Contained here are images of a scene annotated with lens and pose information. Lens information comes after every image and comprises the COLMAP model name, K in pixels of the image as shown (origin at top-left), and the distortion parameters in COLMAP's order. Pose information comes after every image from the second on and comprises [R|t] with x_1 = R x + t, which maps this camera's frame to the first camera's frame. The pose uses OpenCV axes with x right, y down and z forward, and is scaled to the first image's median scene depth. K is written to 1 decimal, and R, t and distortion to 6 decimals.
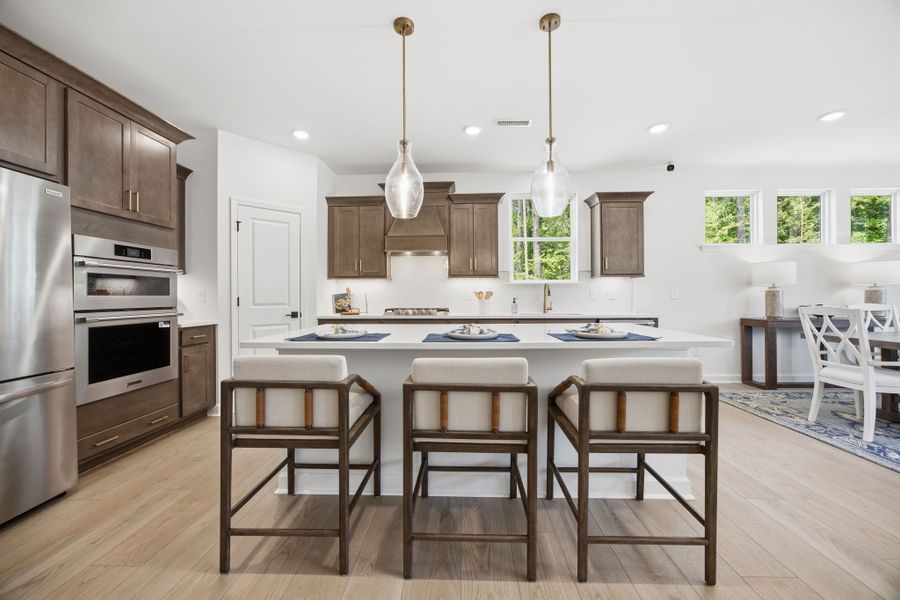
lens RADIAL K [[348.8, 0, 449.1], [0, 348.8, 296.6], [0, 0, 1]] dist [-0.020669, 0.000211]
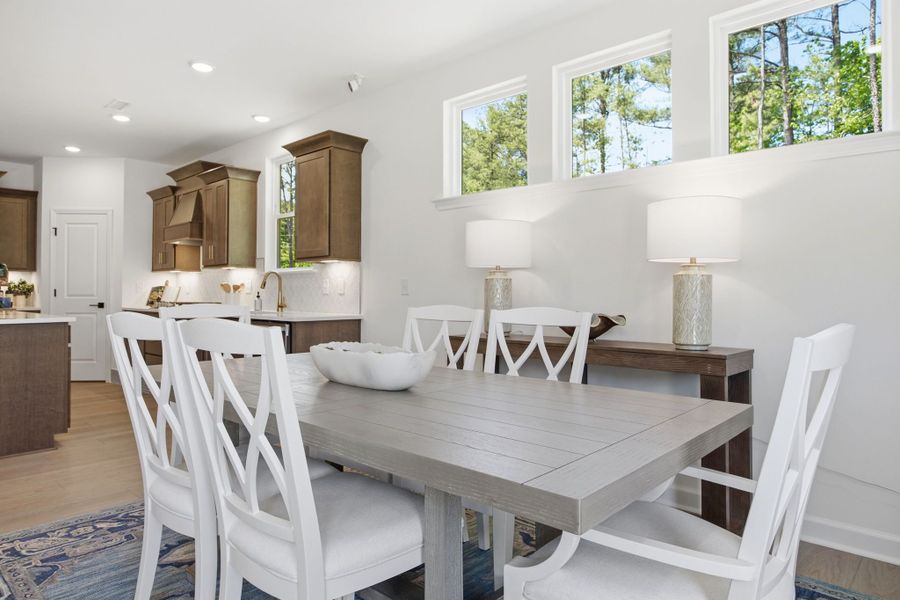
lens RADIAL K [[559.5, 0, 461.7], [0, 559.5, 285.2], [0, 0, 1]] dist [-0.021526, -0.001031]
pose [[0.765496, -0.003331, -0.643432, 1.440772], [-0.005753, 0.999911, -0.012021, 0.002330], [0.643415, 0.012903, 0.765409, 0.347899]]
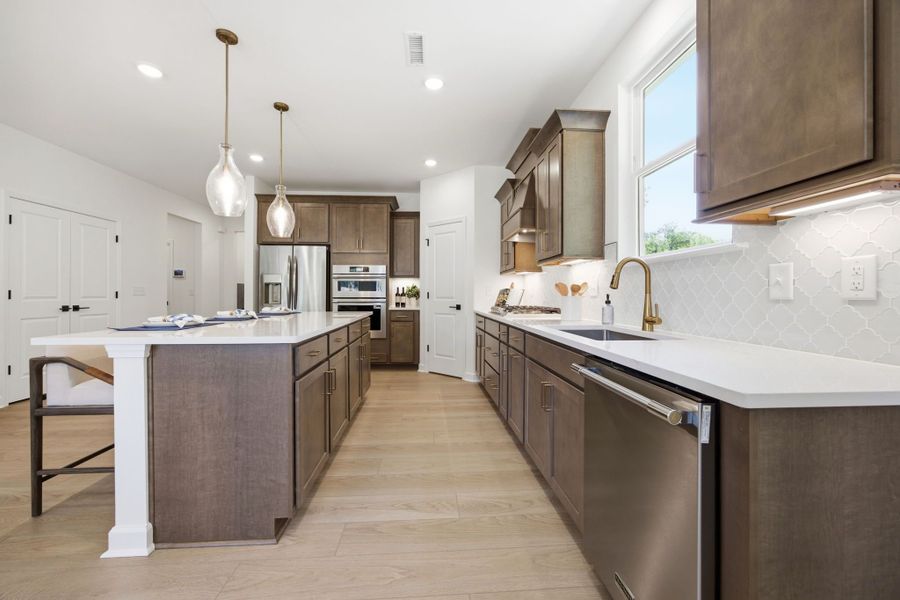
lens RADIAL K [[361.7, 0, 449.9], [0, 361.7, 292.5], [0, 0, 1]] dist [0.000671, 0.000211]
pose [[0.100839, -0.000956, -0.994902, 0.723242], [-0.004650, 0.999988, -0.001433, 0.003661], [0.994892, 0.004771, 0.100833, 0.767552]]
